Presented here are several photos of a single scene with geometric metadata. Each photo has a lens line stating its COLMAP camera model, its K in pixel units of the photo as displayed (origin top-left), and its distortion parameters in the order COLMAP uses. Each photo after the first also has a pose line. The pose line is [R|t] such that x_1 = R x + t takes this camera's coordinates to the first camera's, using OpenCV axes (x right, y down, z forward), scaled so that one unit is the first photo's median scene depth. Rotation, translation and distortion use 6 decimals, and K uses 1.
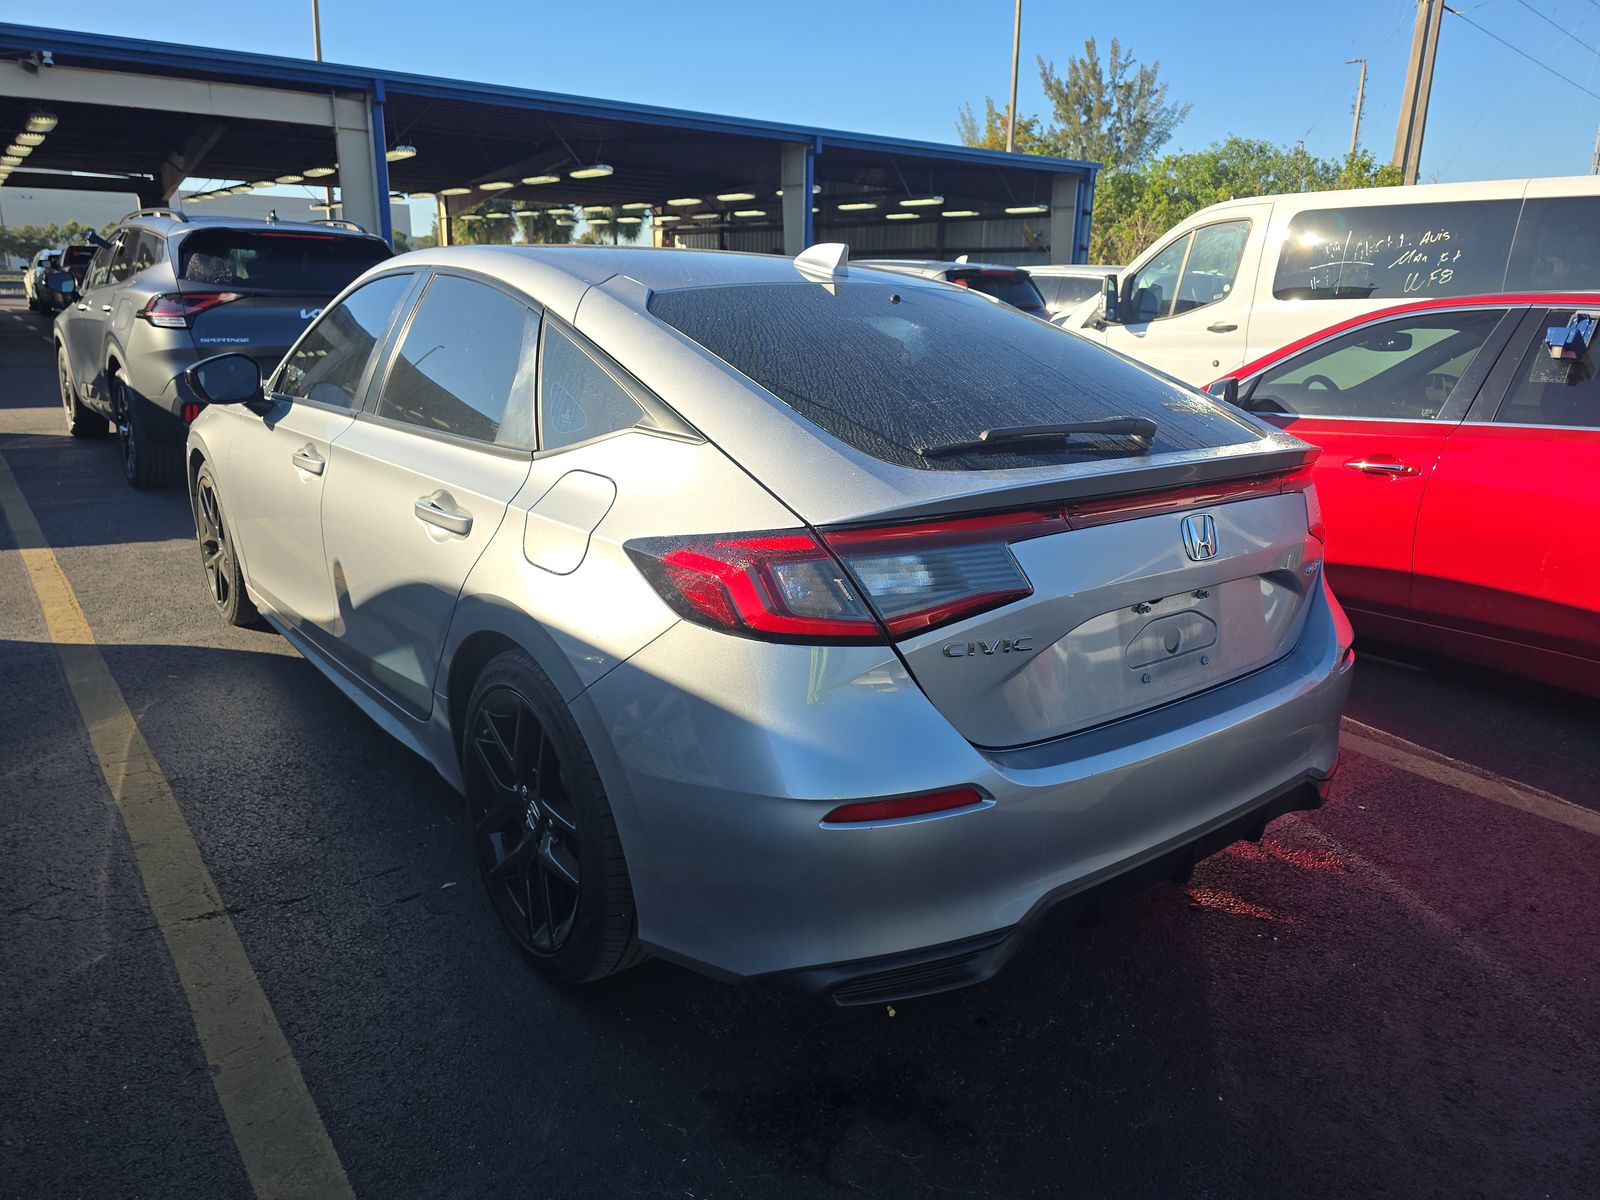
lens RADIAL K [[1093.0, 0, 805.4], [0, 1093.0, 604.7], [0, 0, 1]] dist [0.032651, -0.034191]
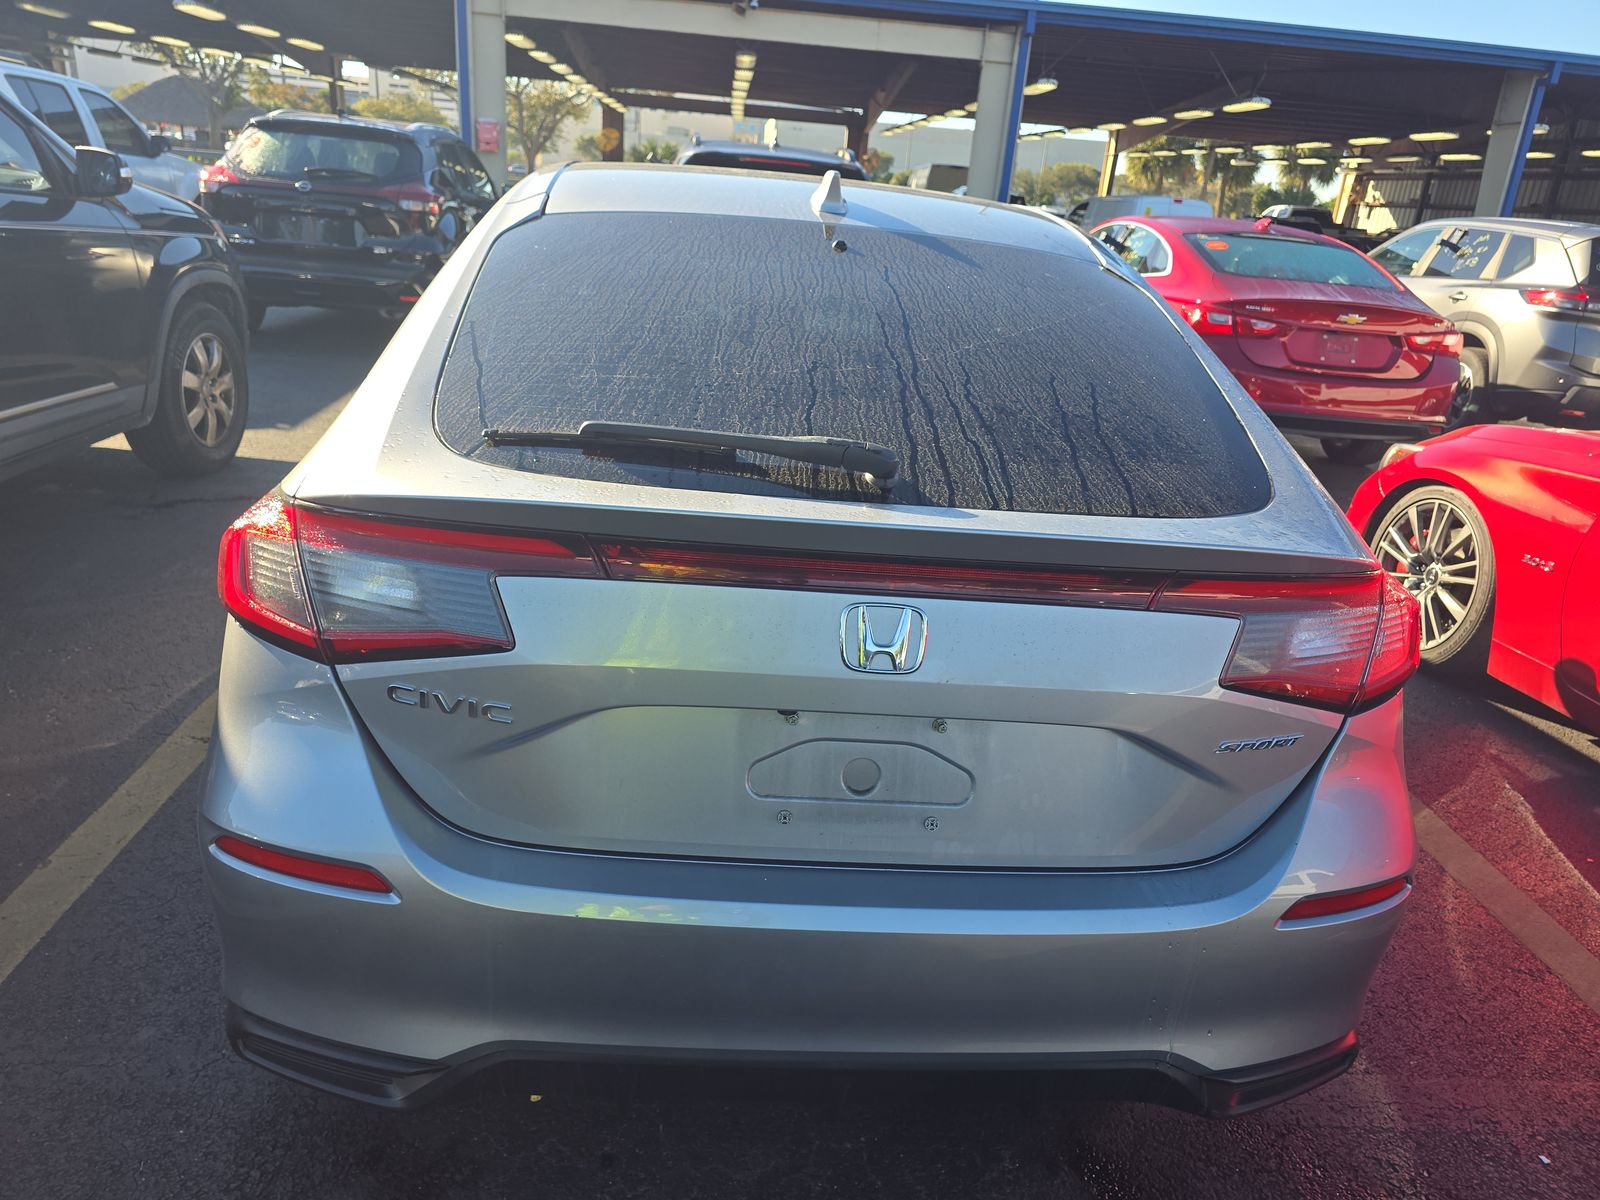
lens RADIAL K [[1093.0, 0, 805.0], [0, 1093.0, 598.4], [0, 0, 1]] dist [0.032651, -0.034191]
pose [[0.825055, 0.235453, -0.513659, 0.064416], [-0.212862, 0.971590, 0.103454, -0.014050], [0.523425, 0.023983, 0.851734, 0.041911]]
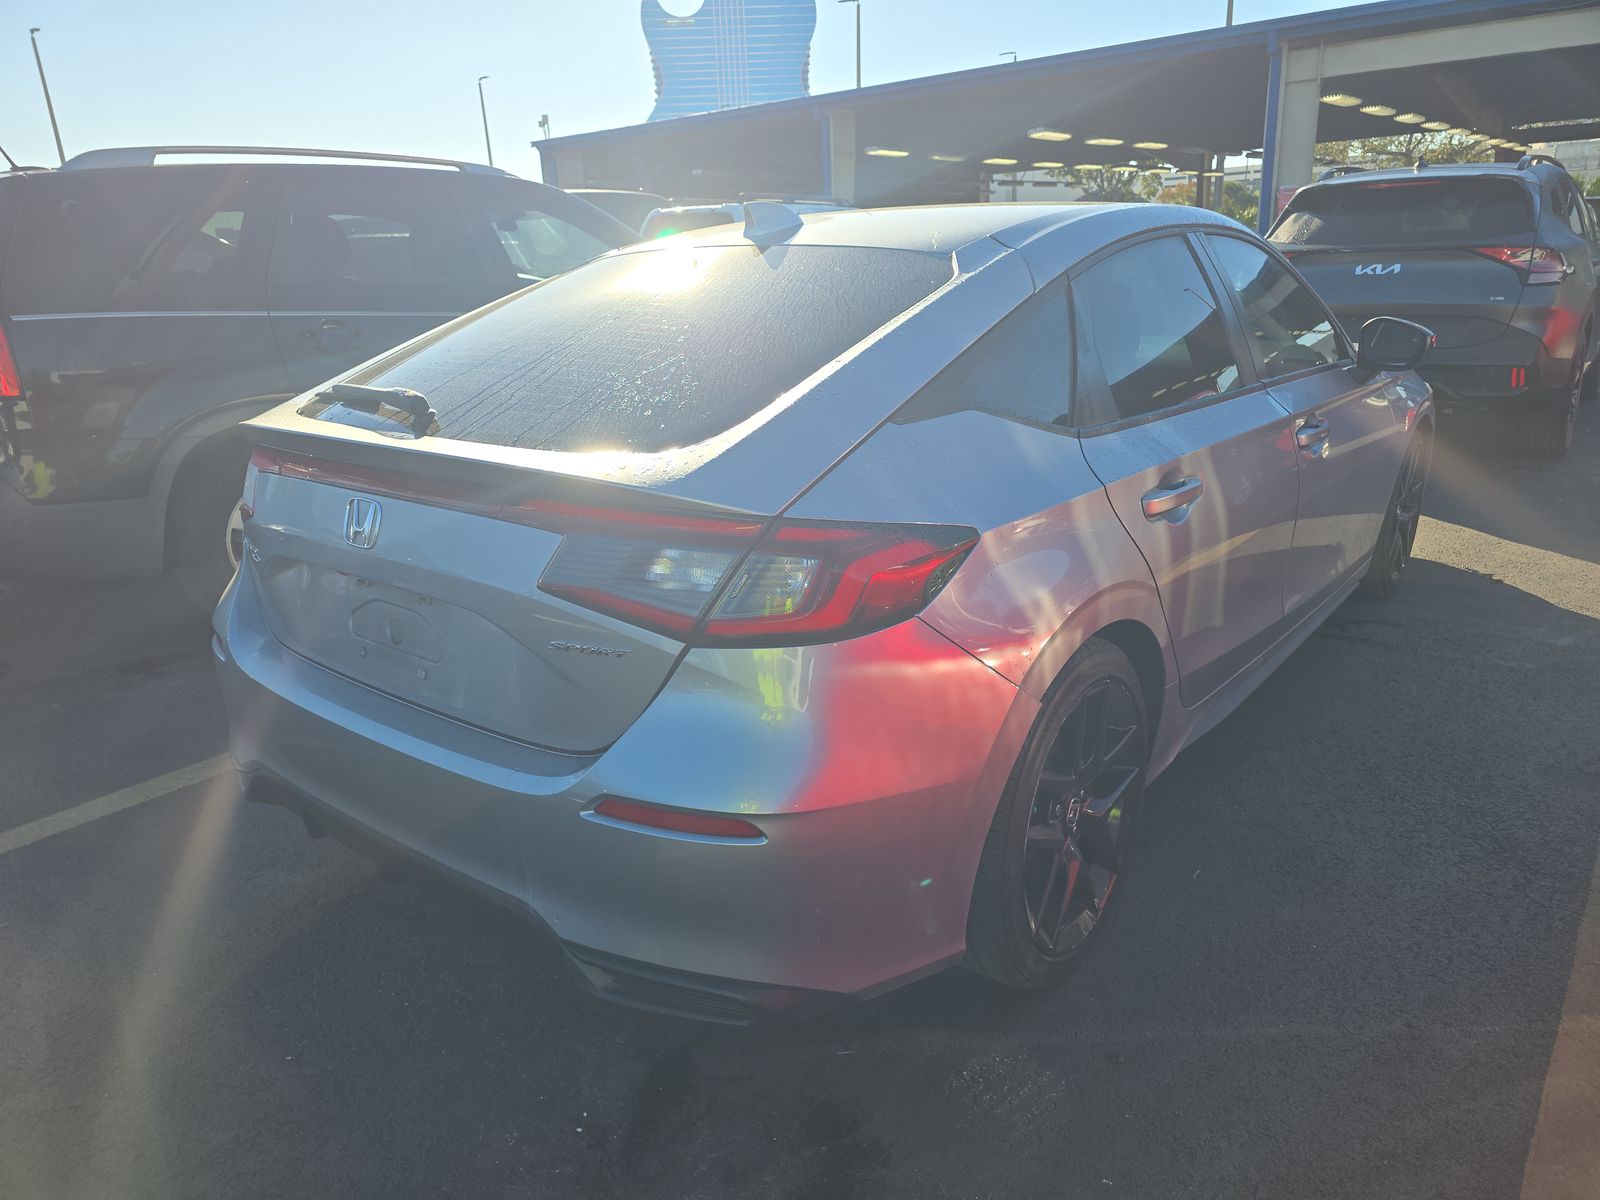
lens RADIAL K [[1093.0, 0, 801.7], [0, 1093.0, 603.0], [0, 0, 1]] dist [0.032651, -0.034191]
pose [[0.209678, 0.260063, -0.942551, 0.131152], [-0.222872, 0.951316, 0.212901, -0.027339], [0.952031, 0.165427, 0.257431, 0.110997]]
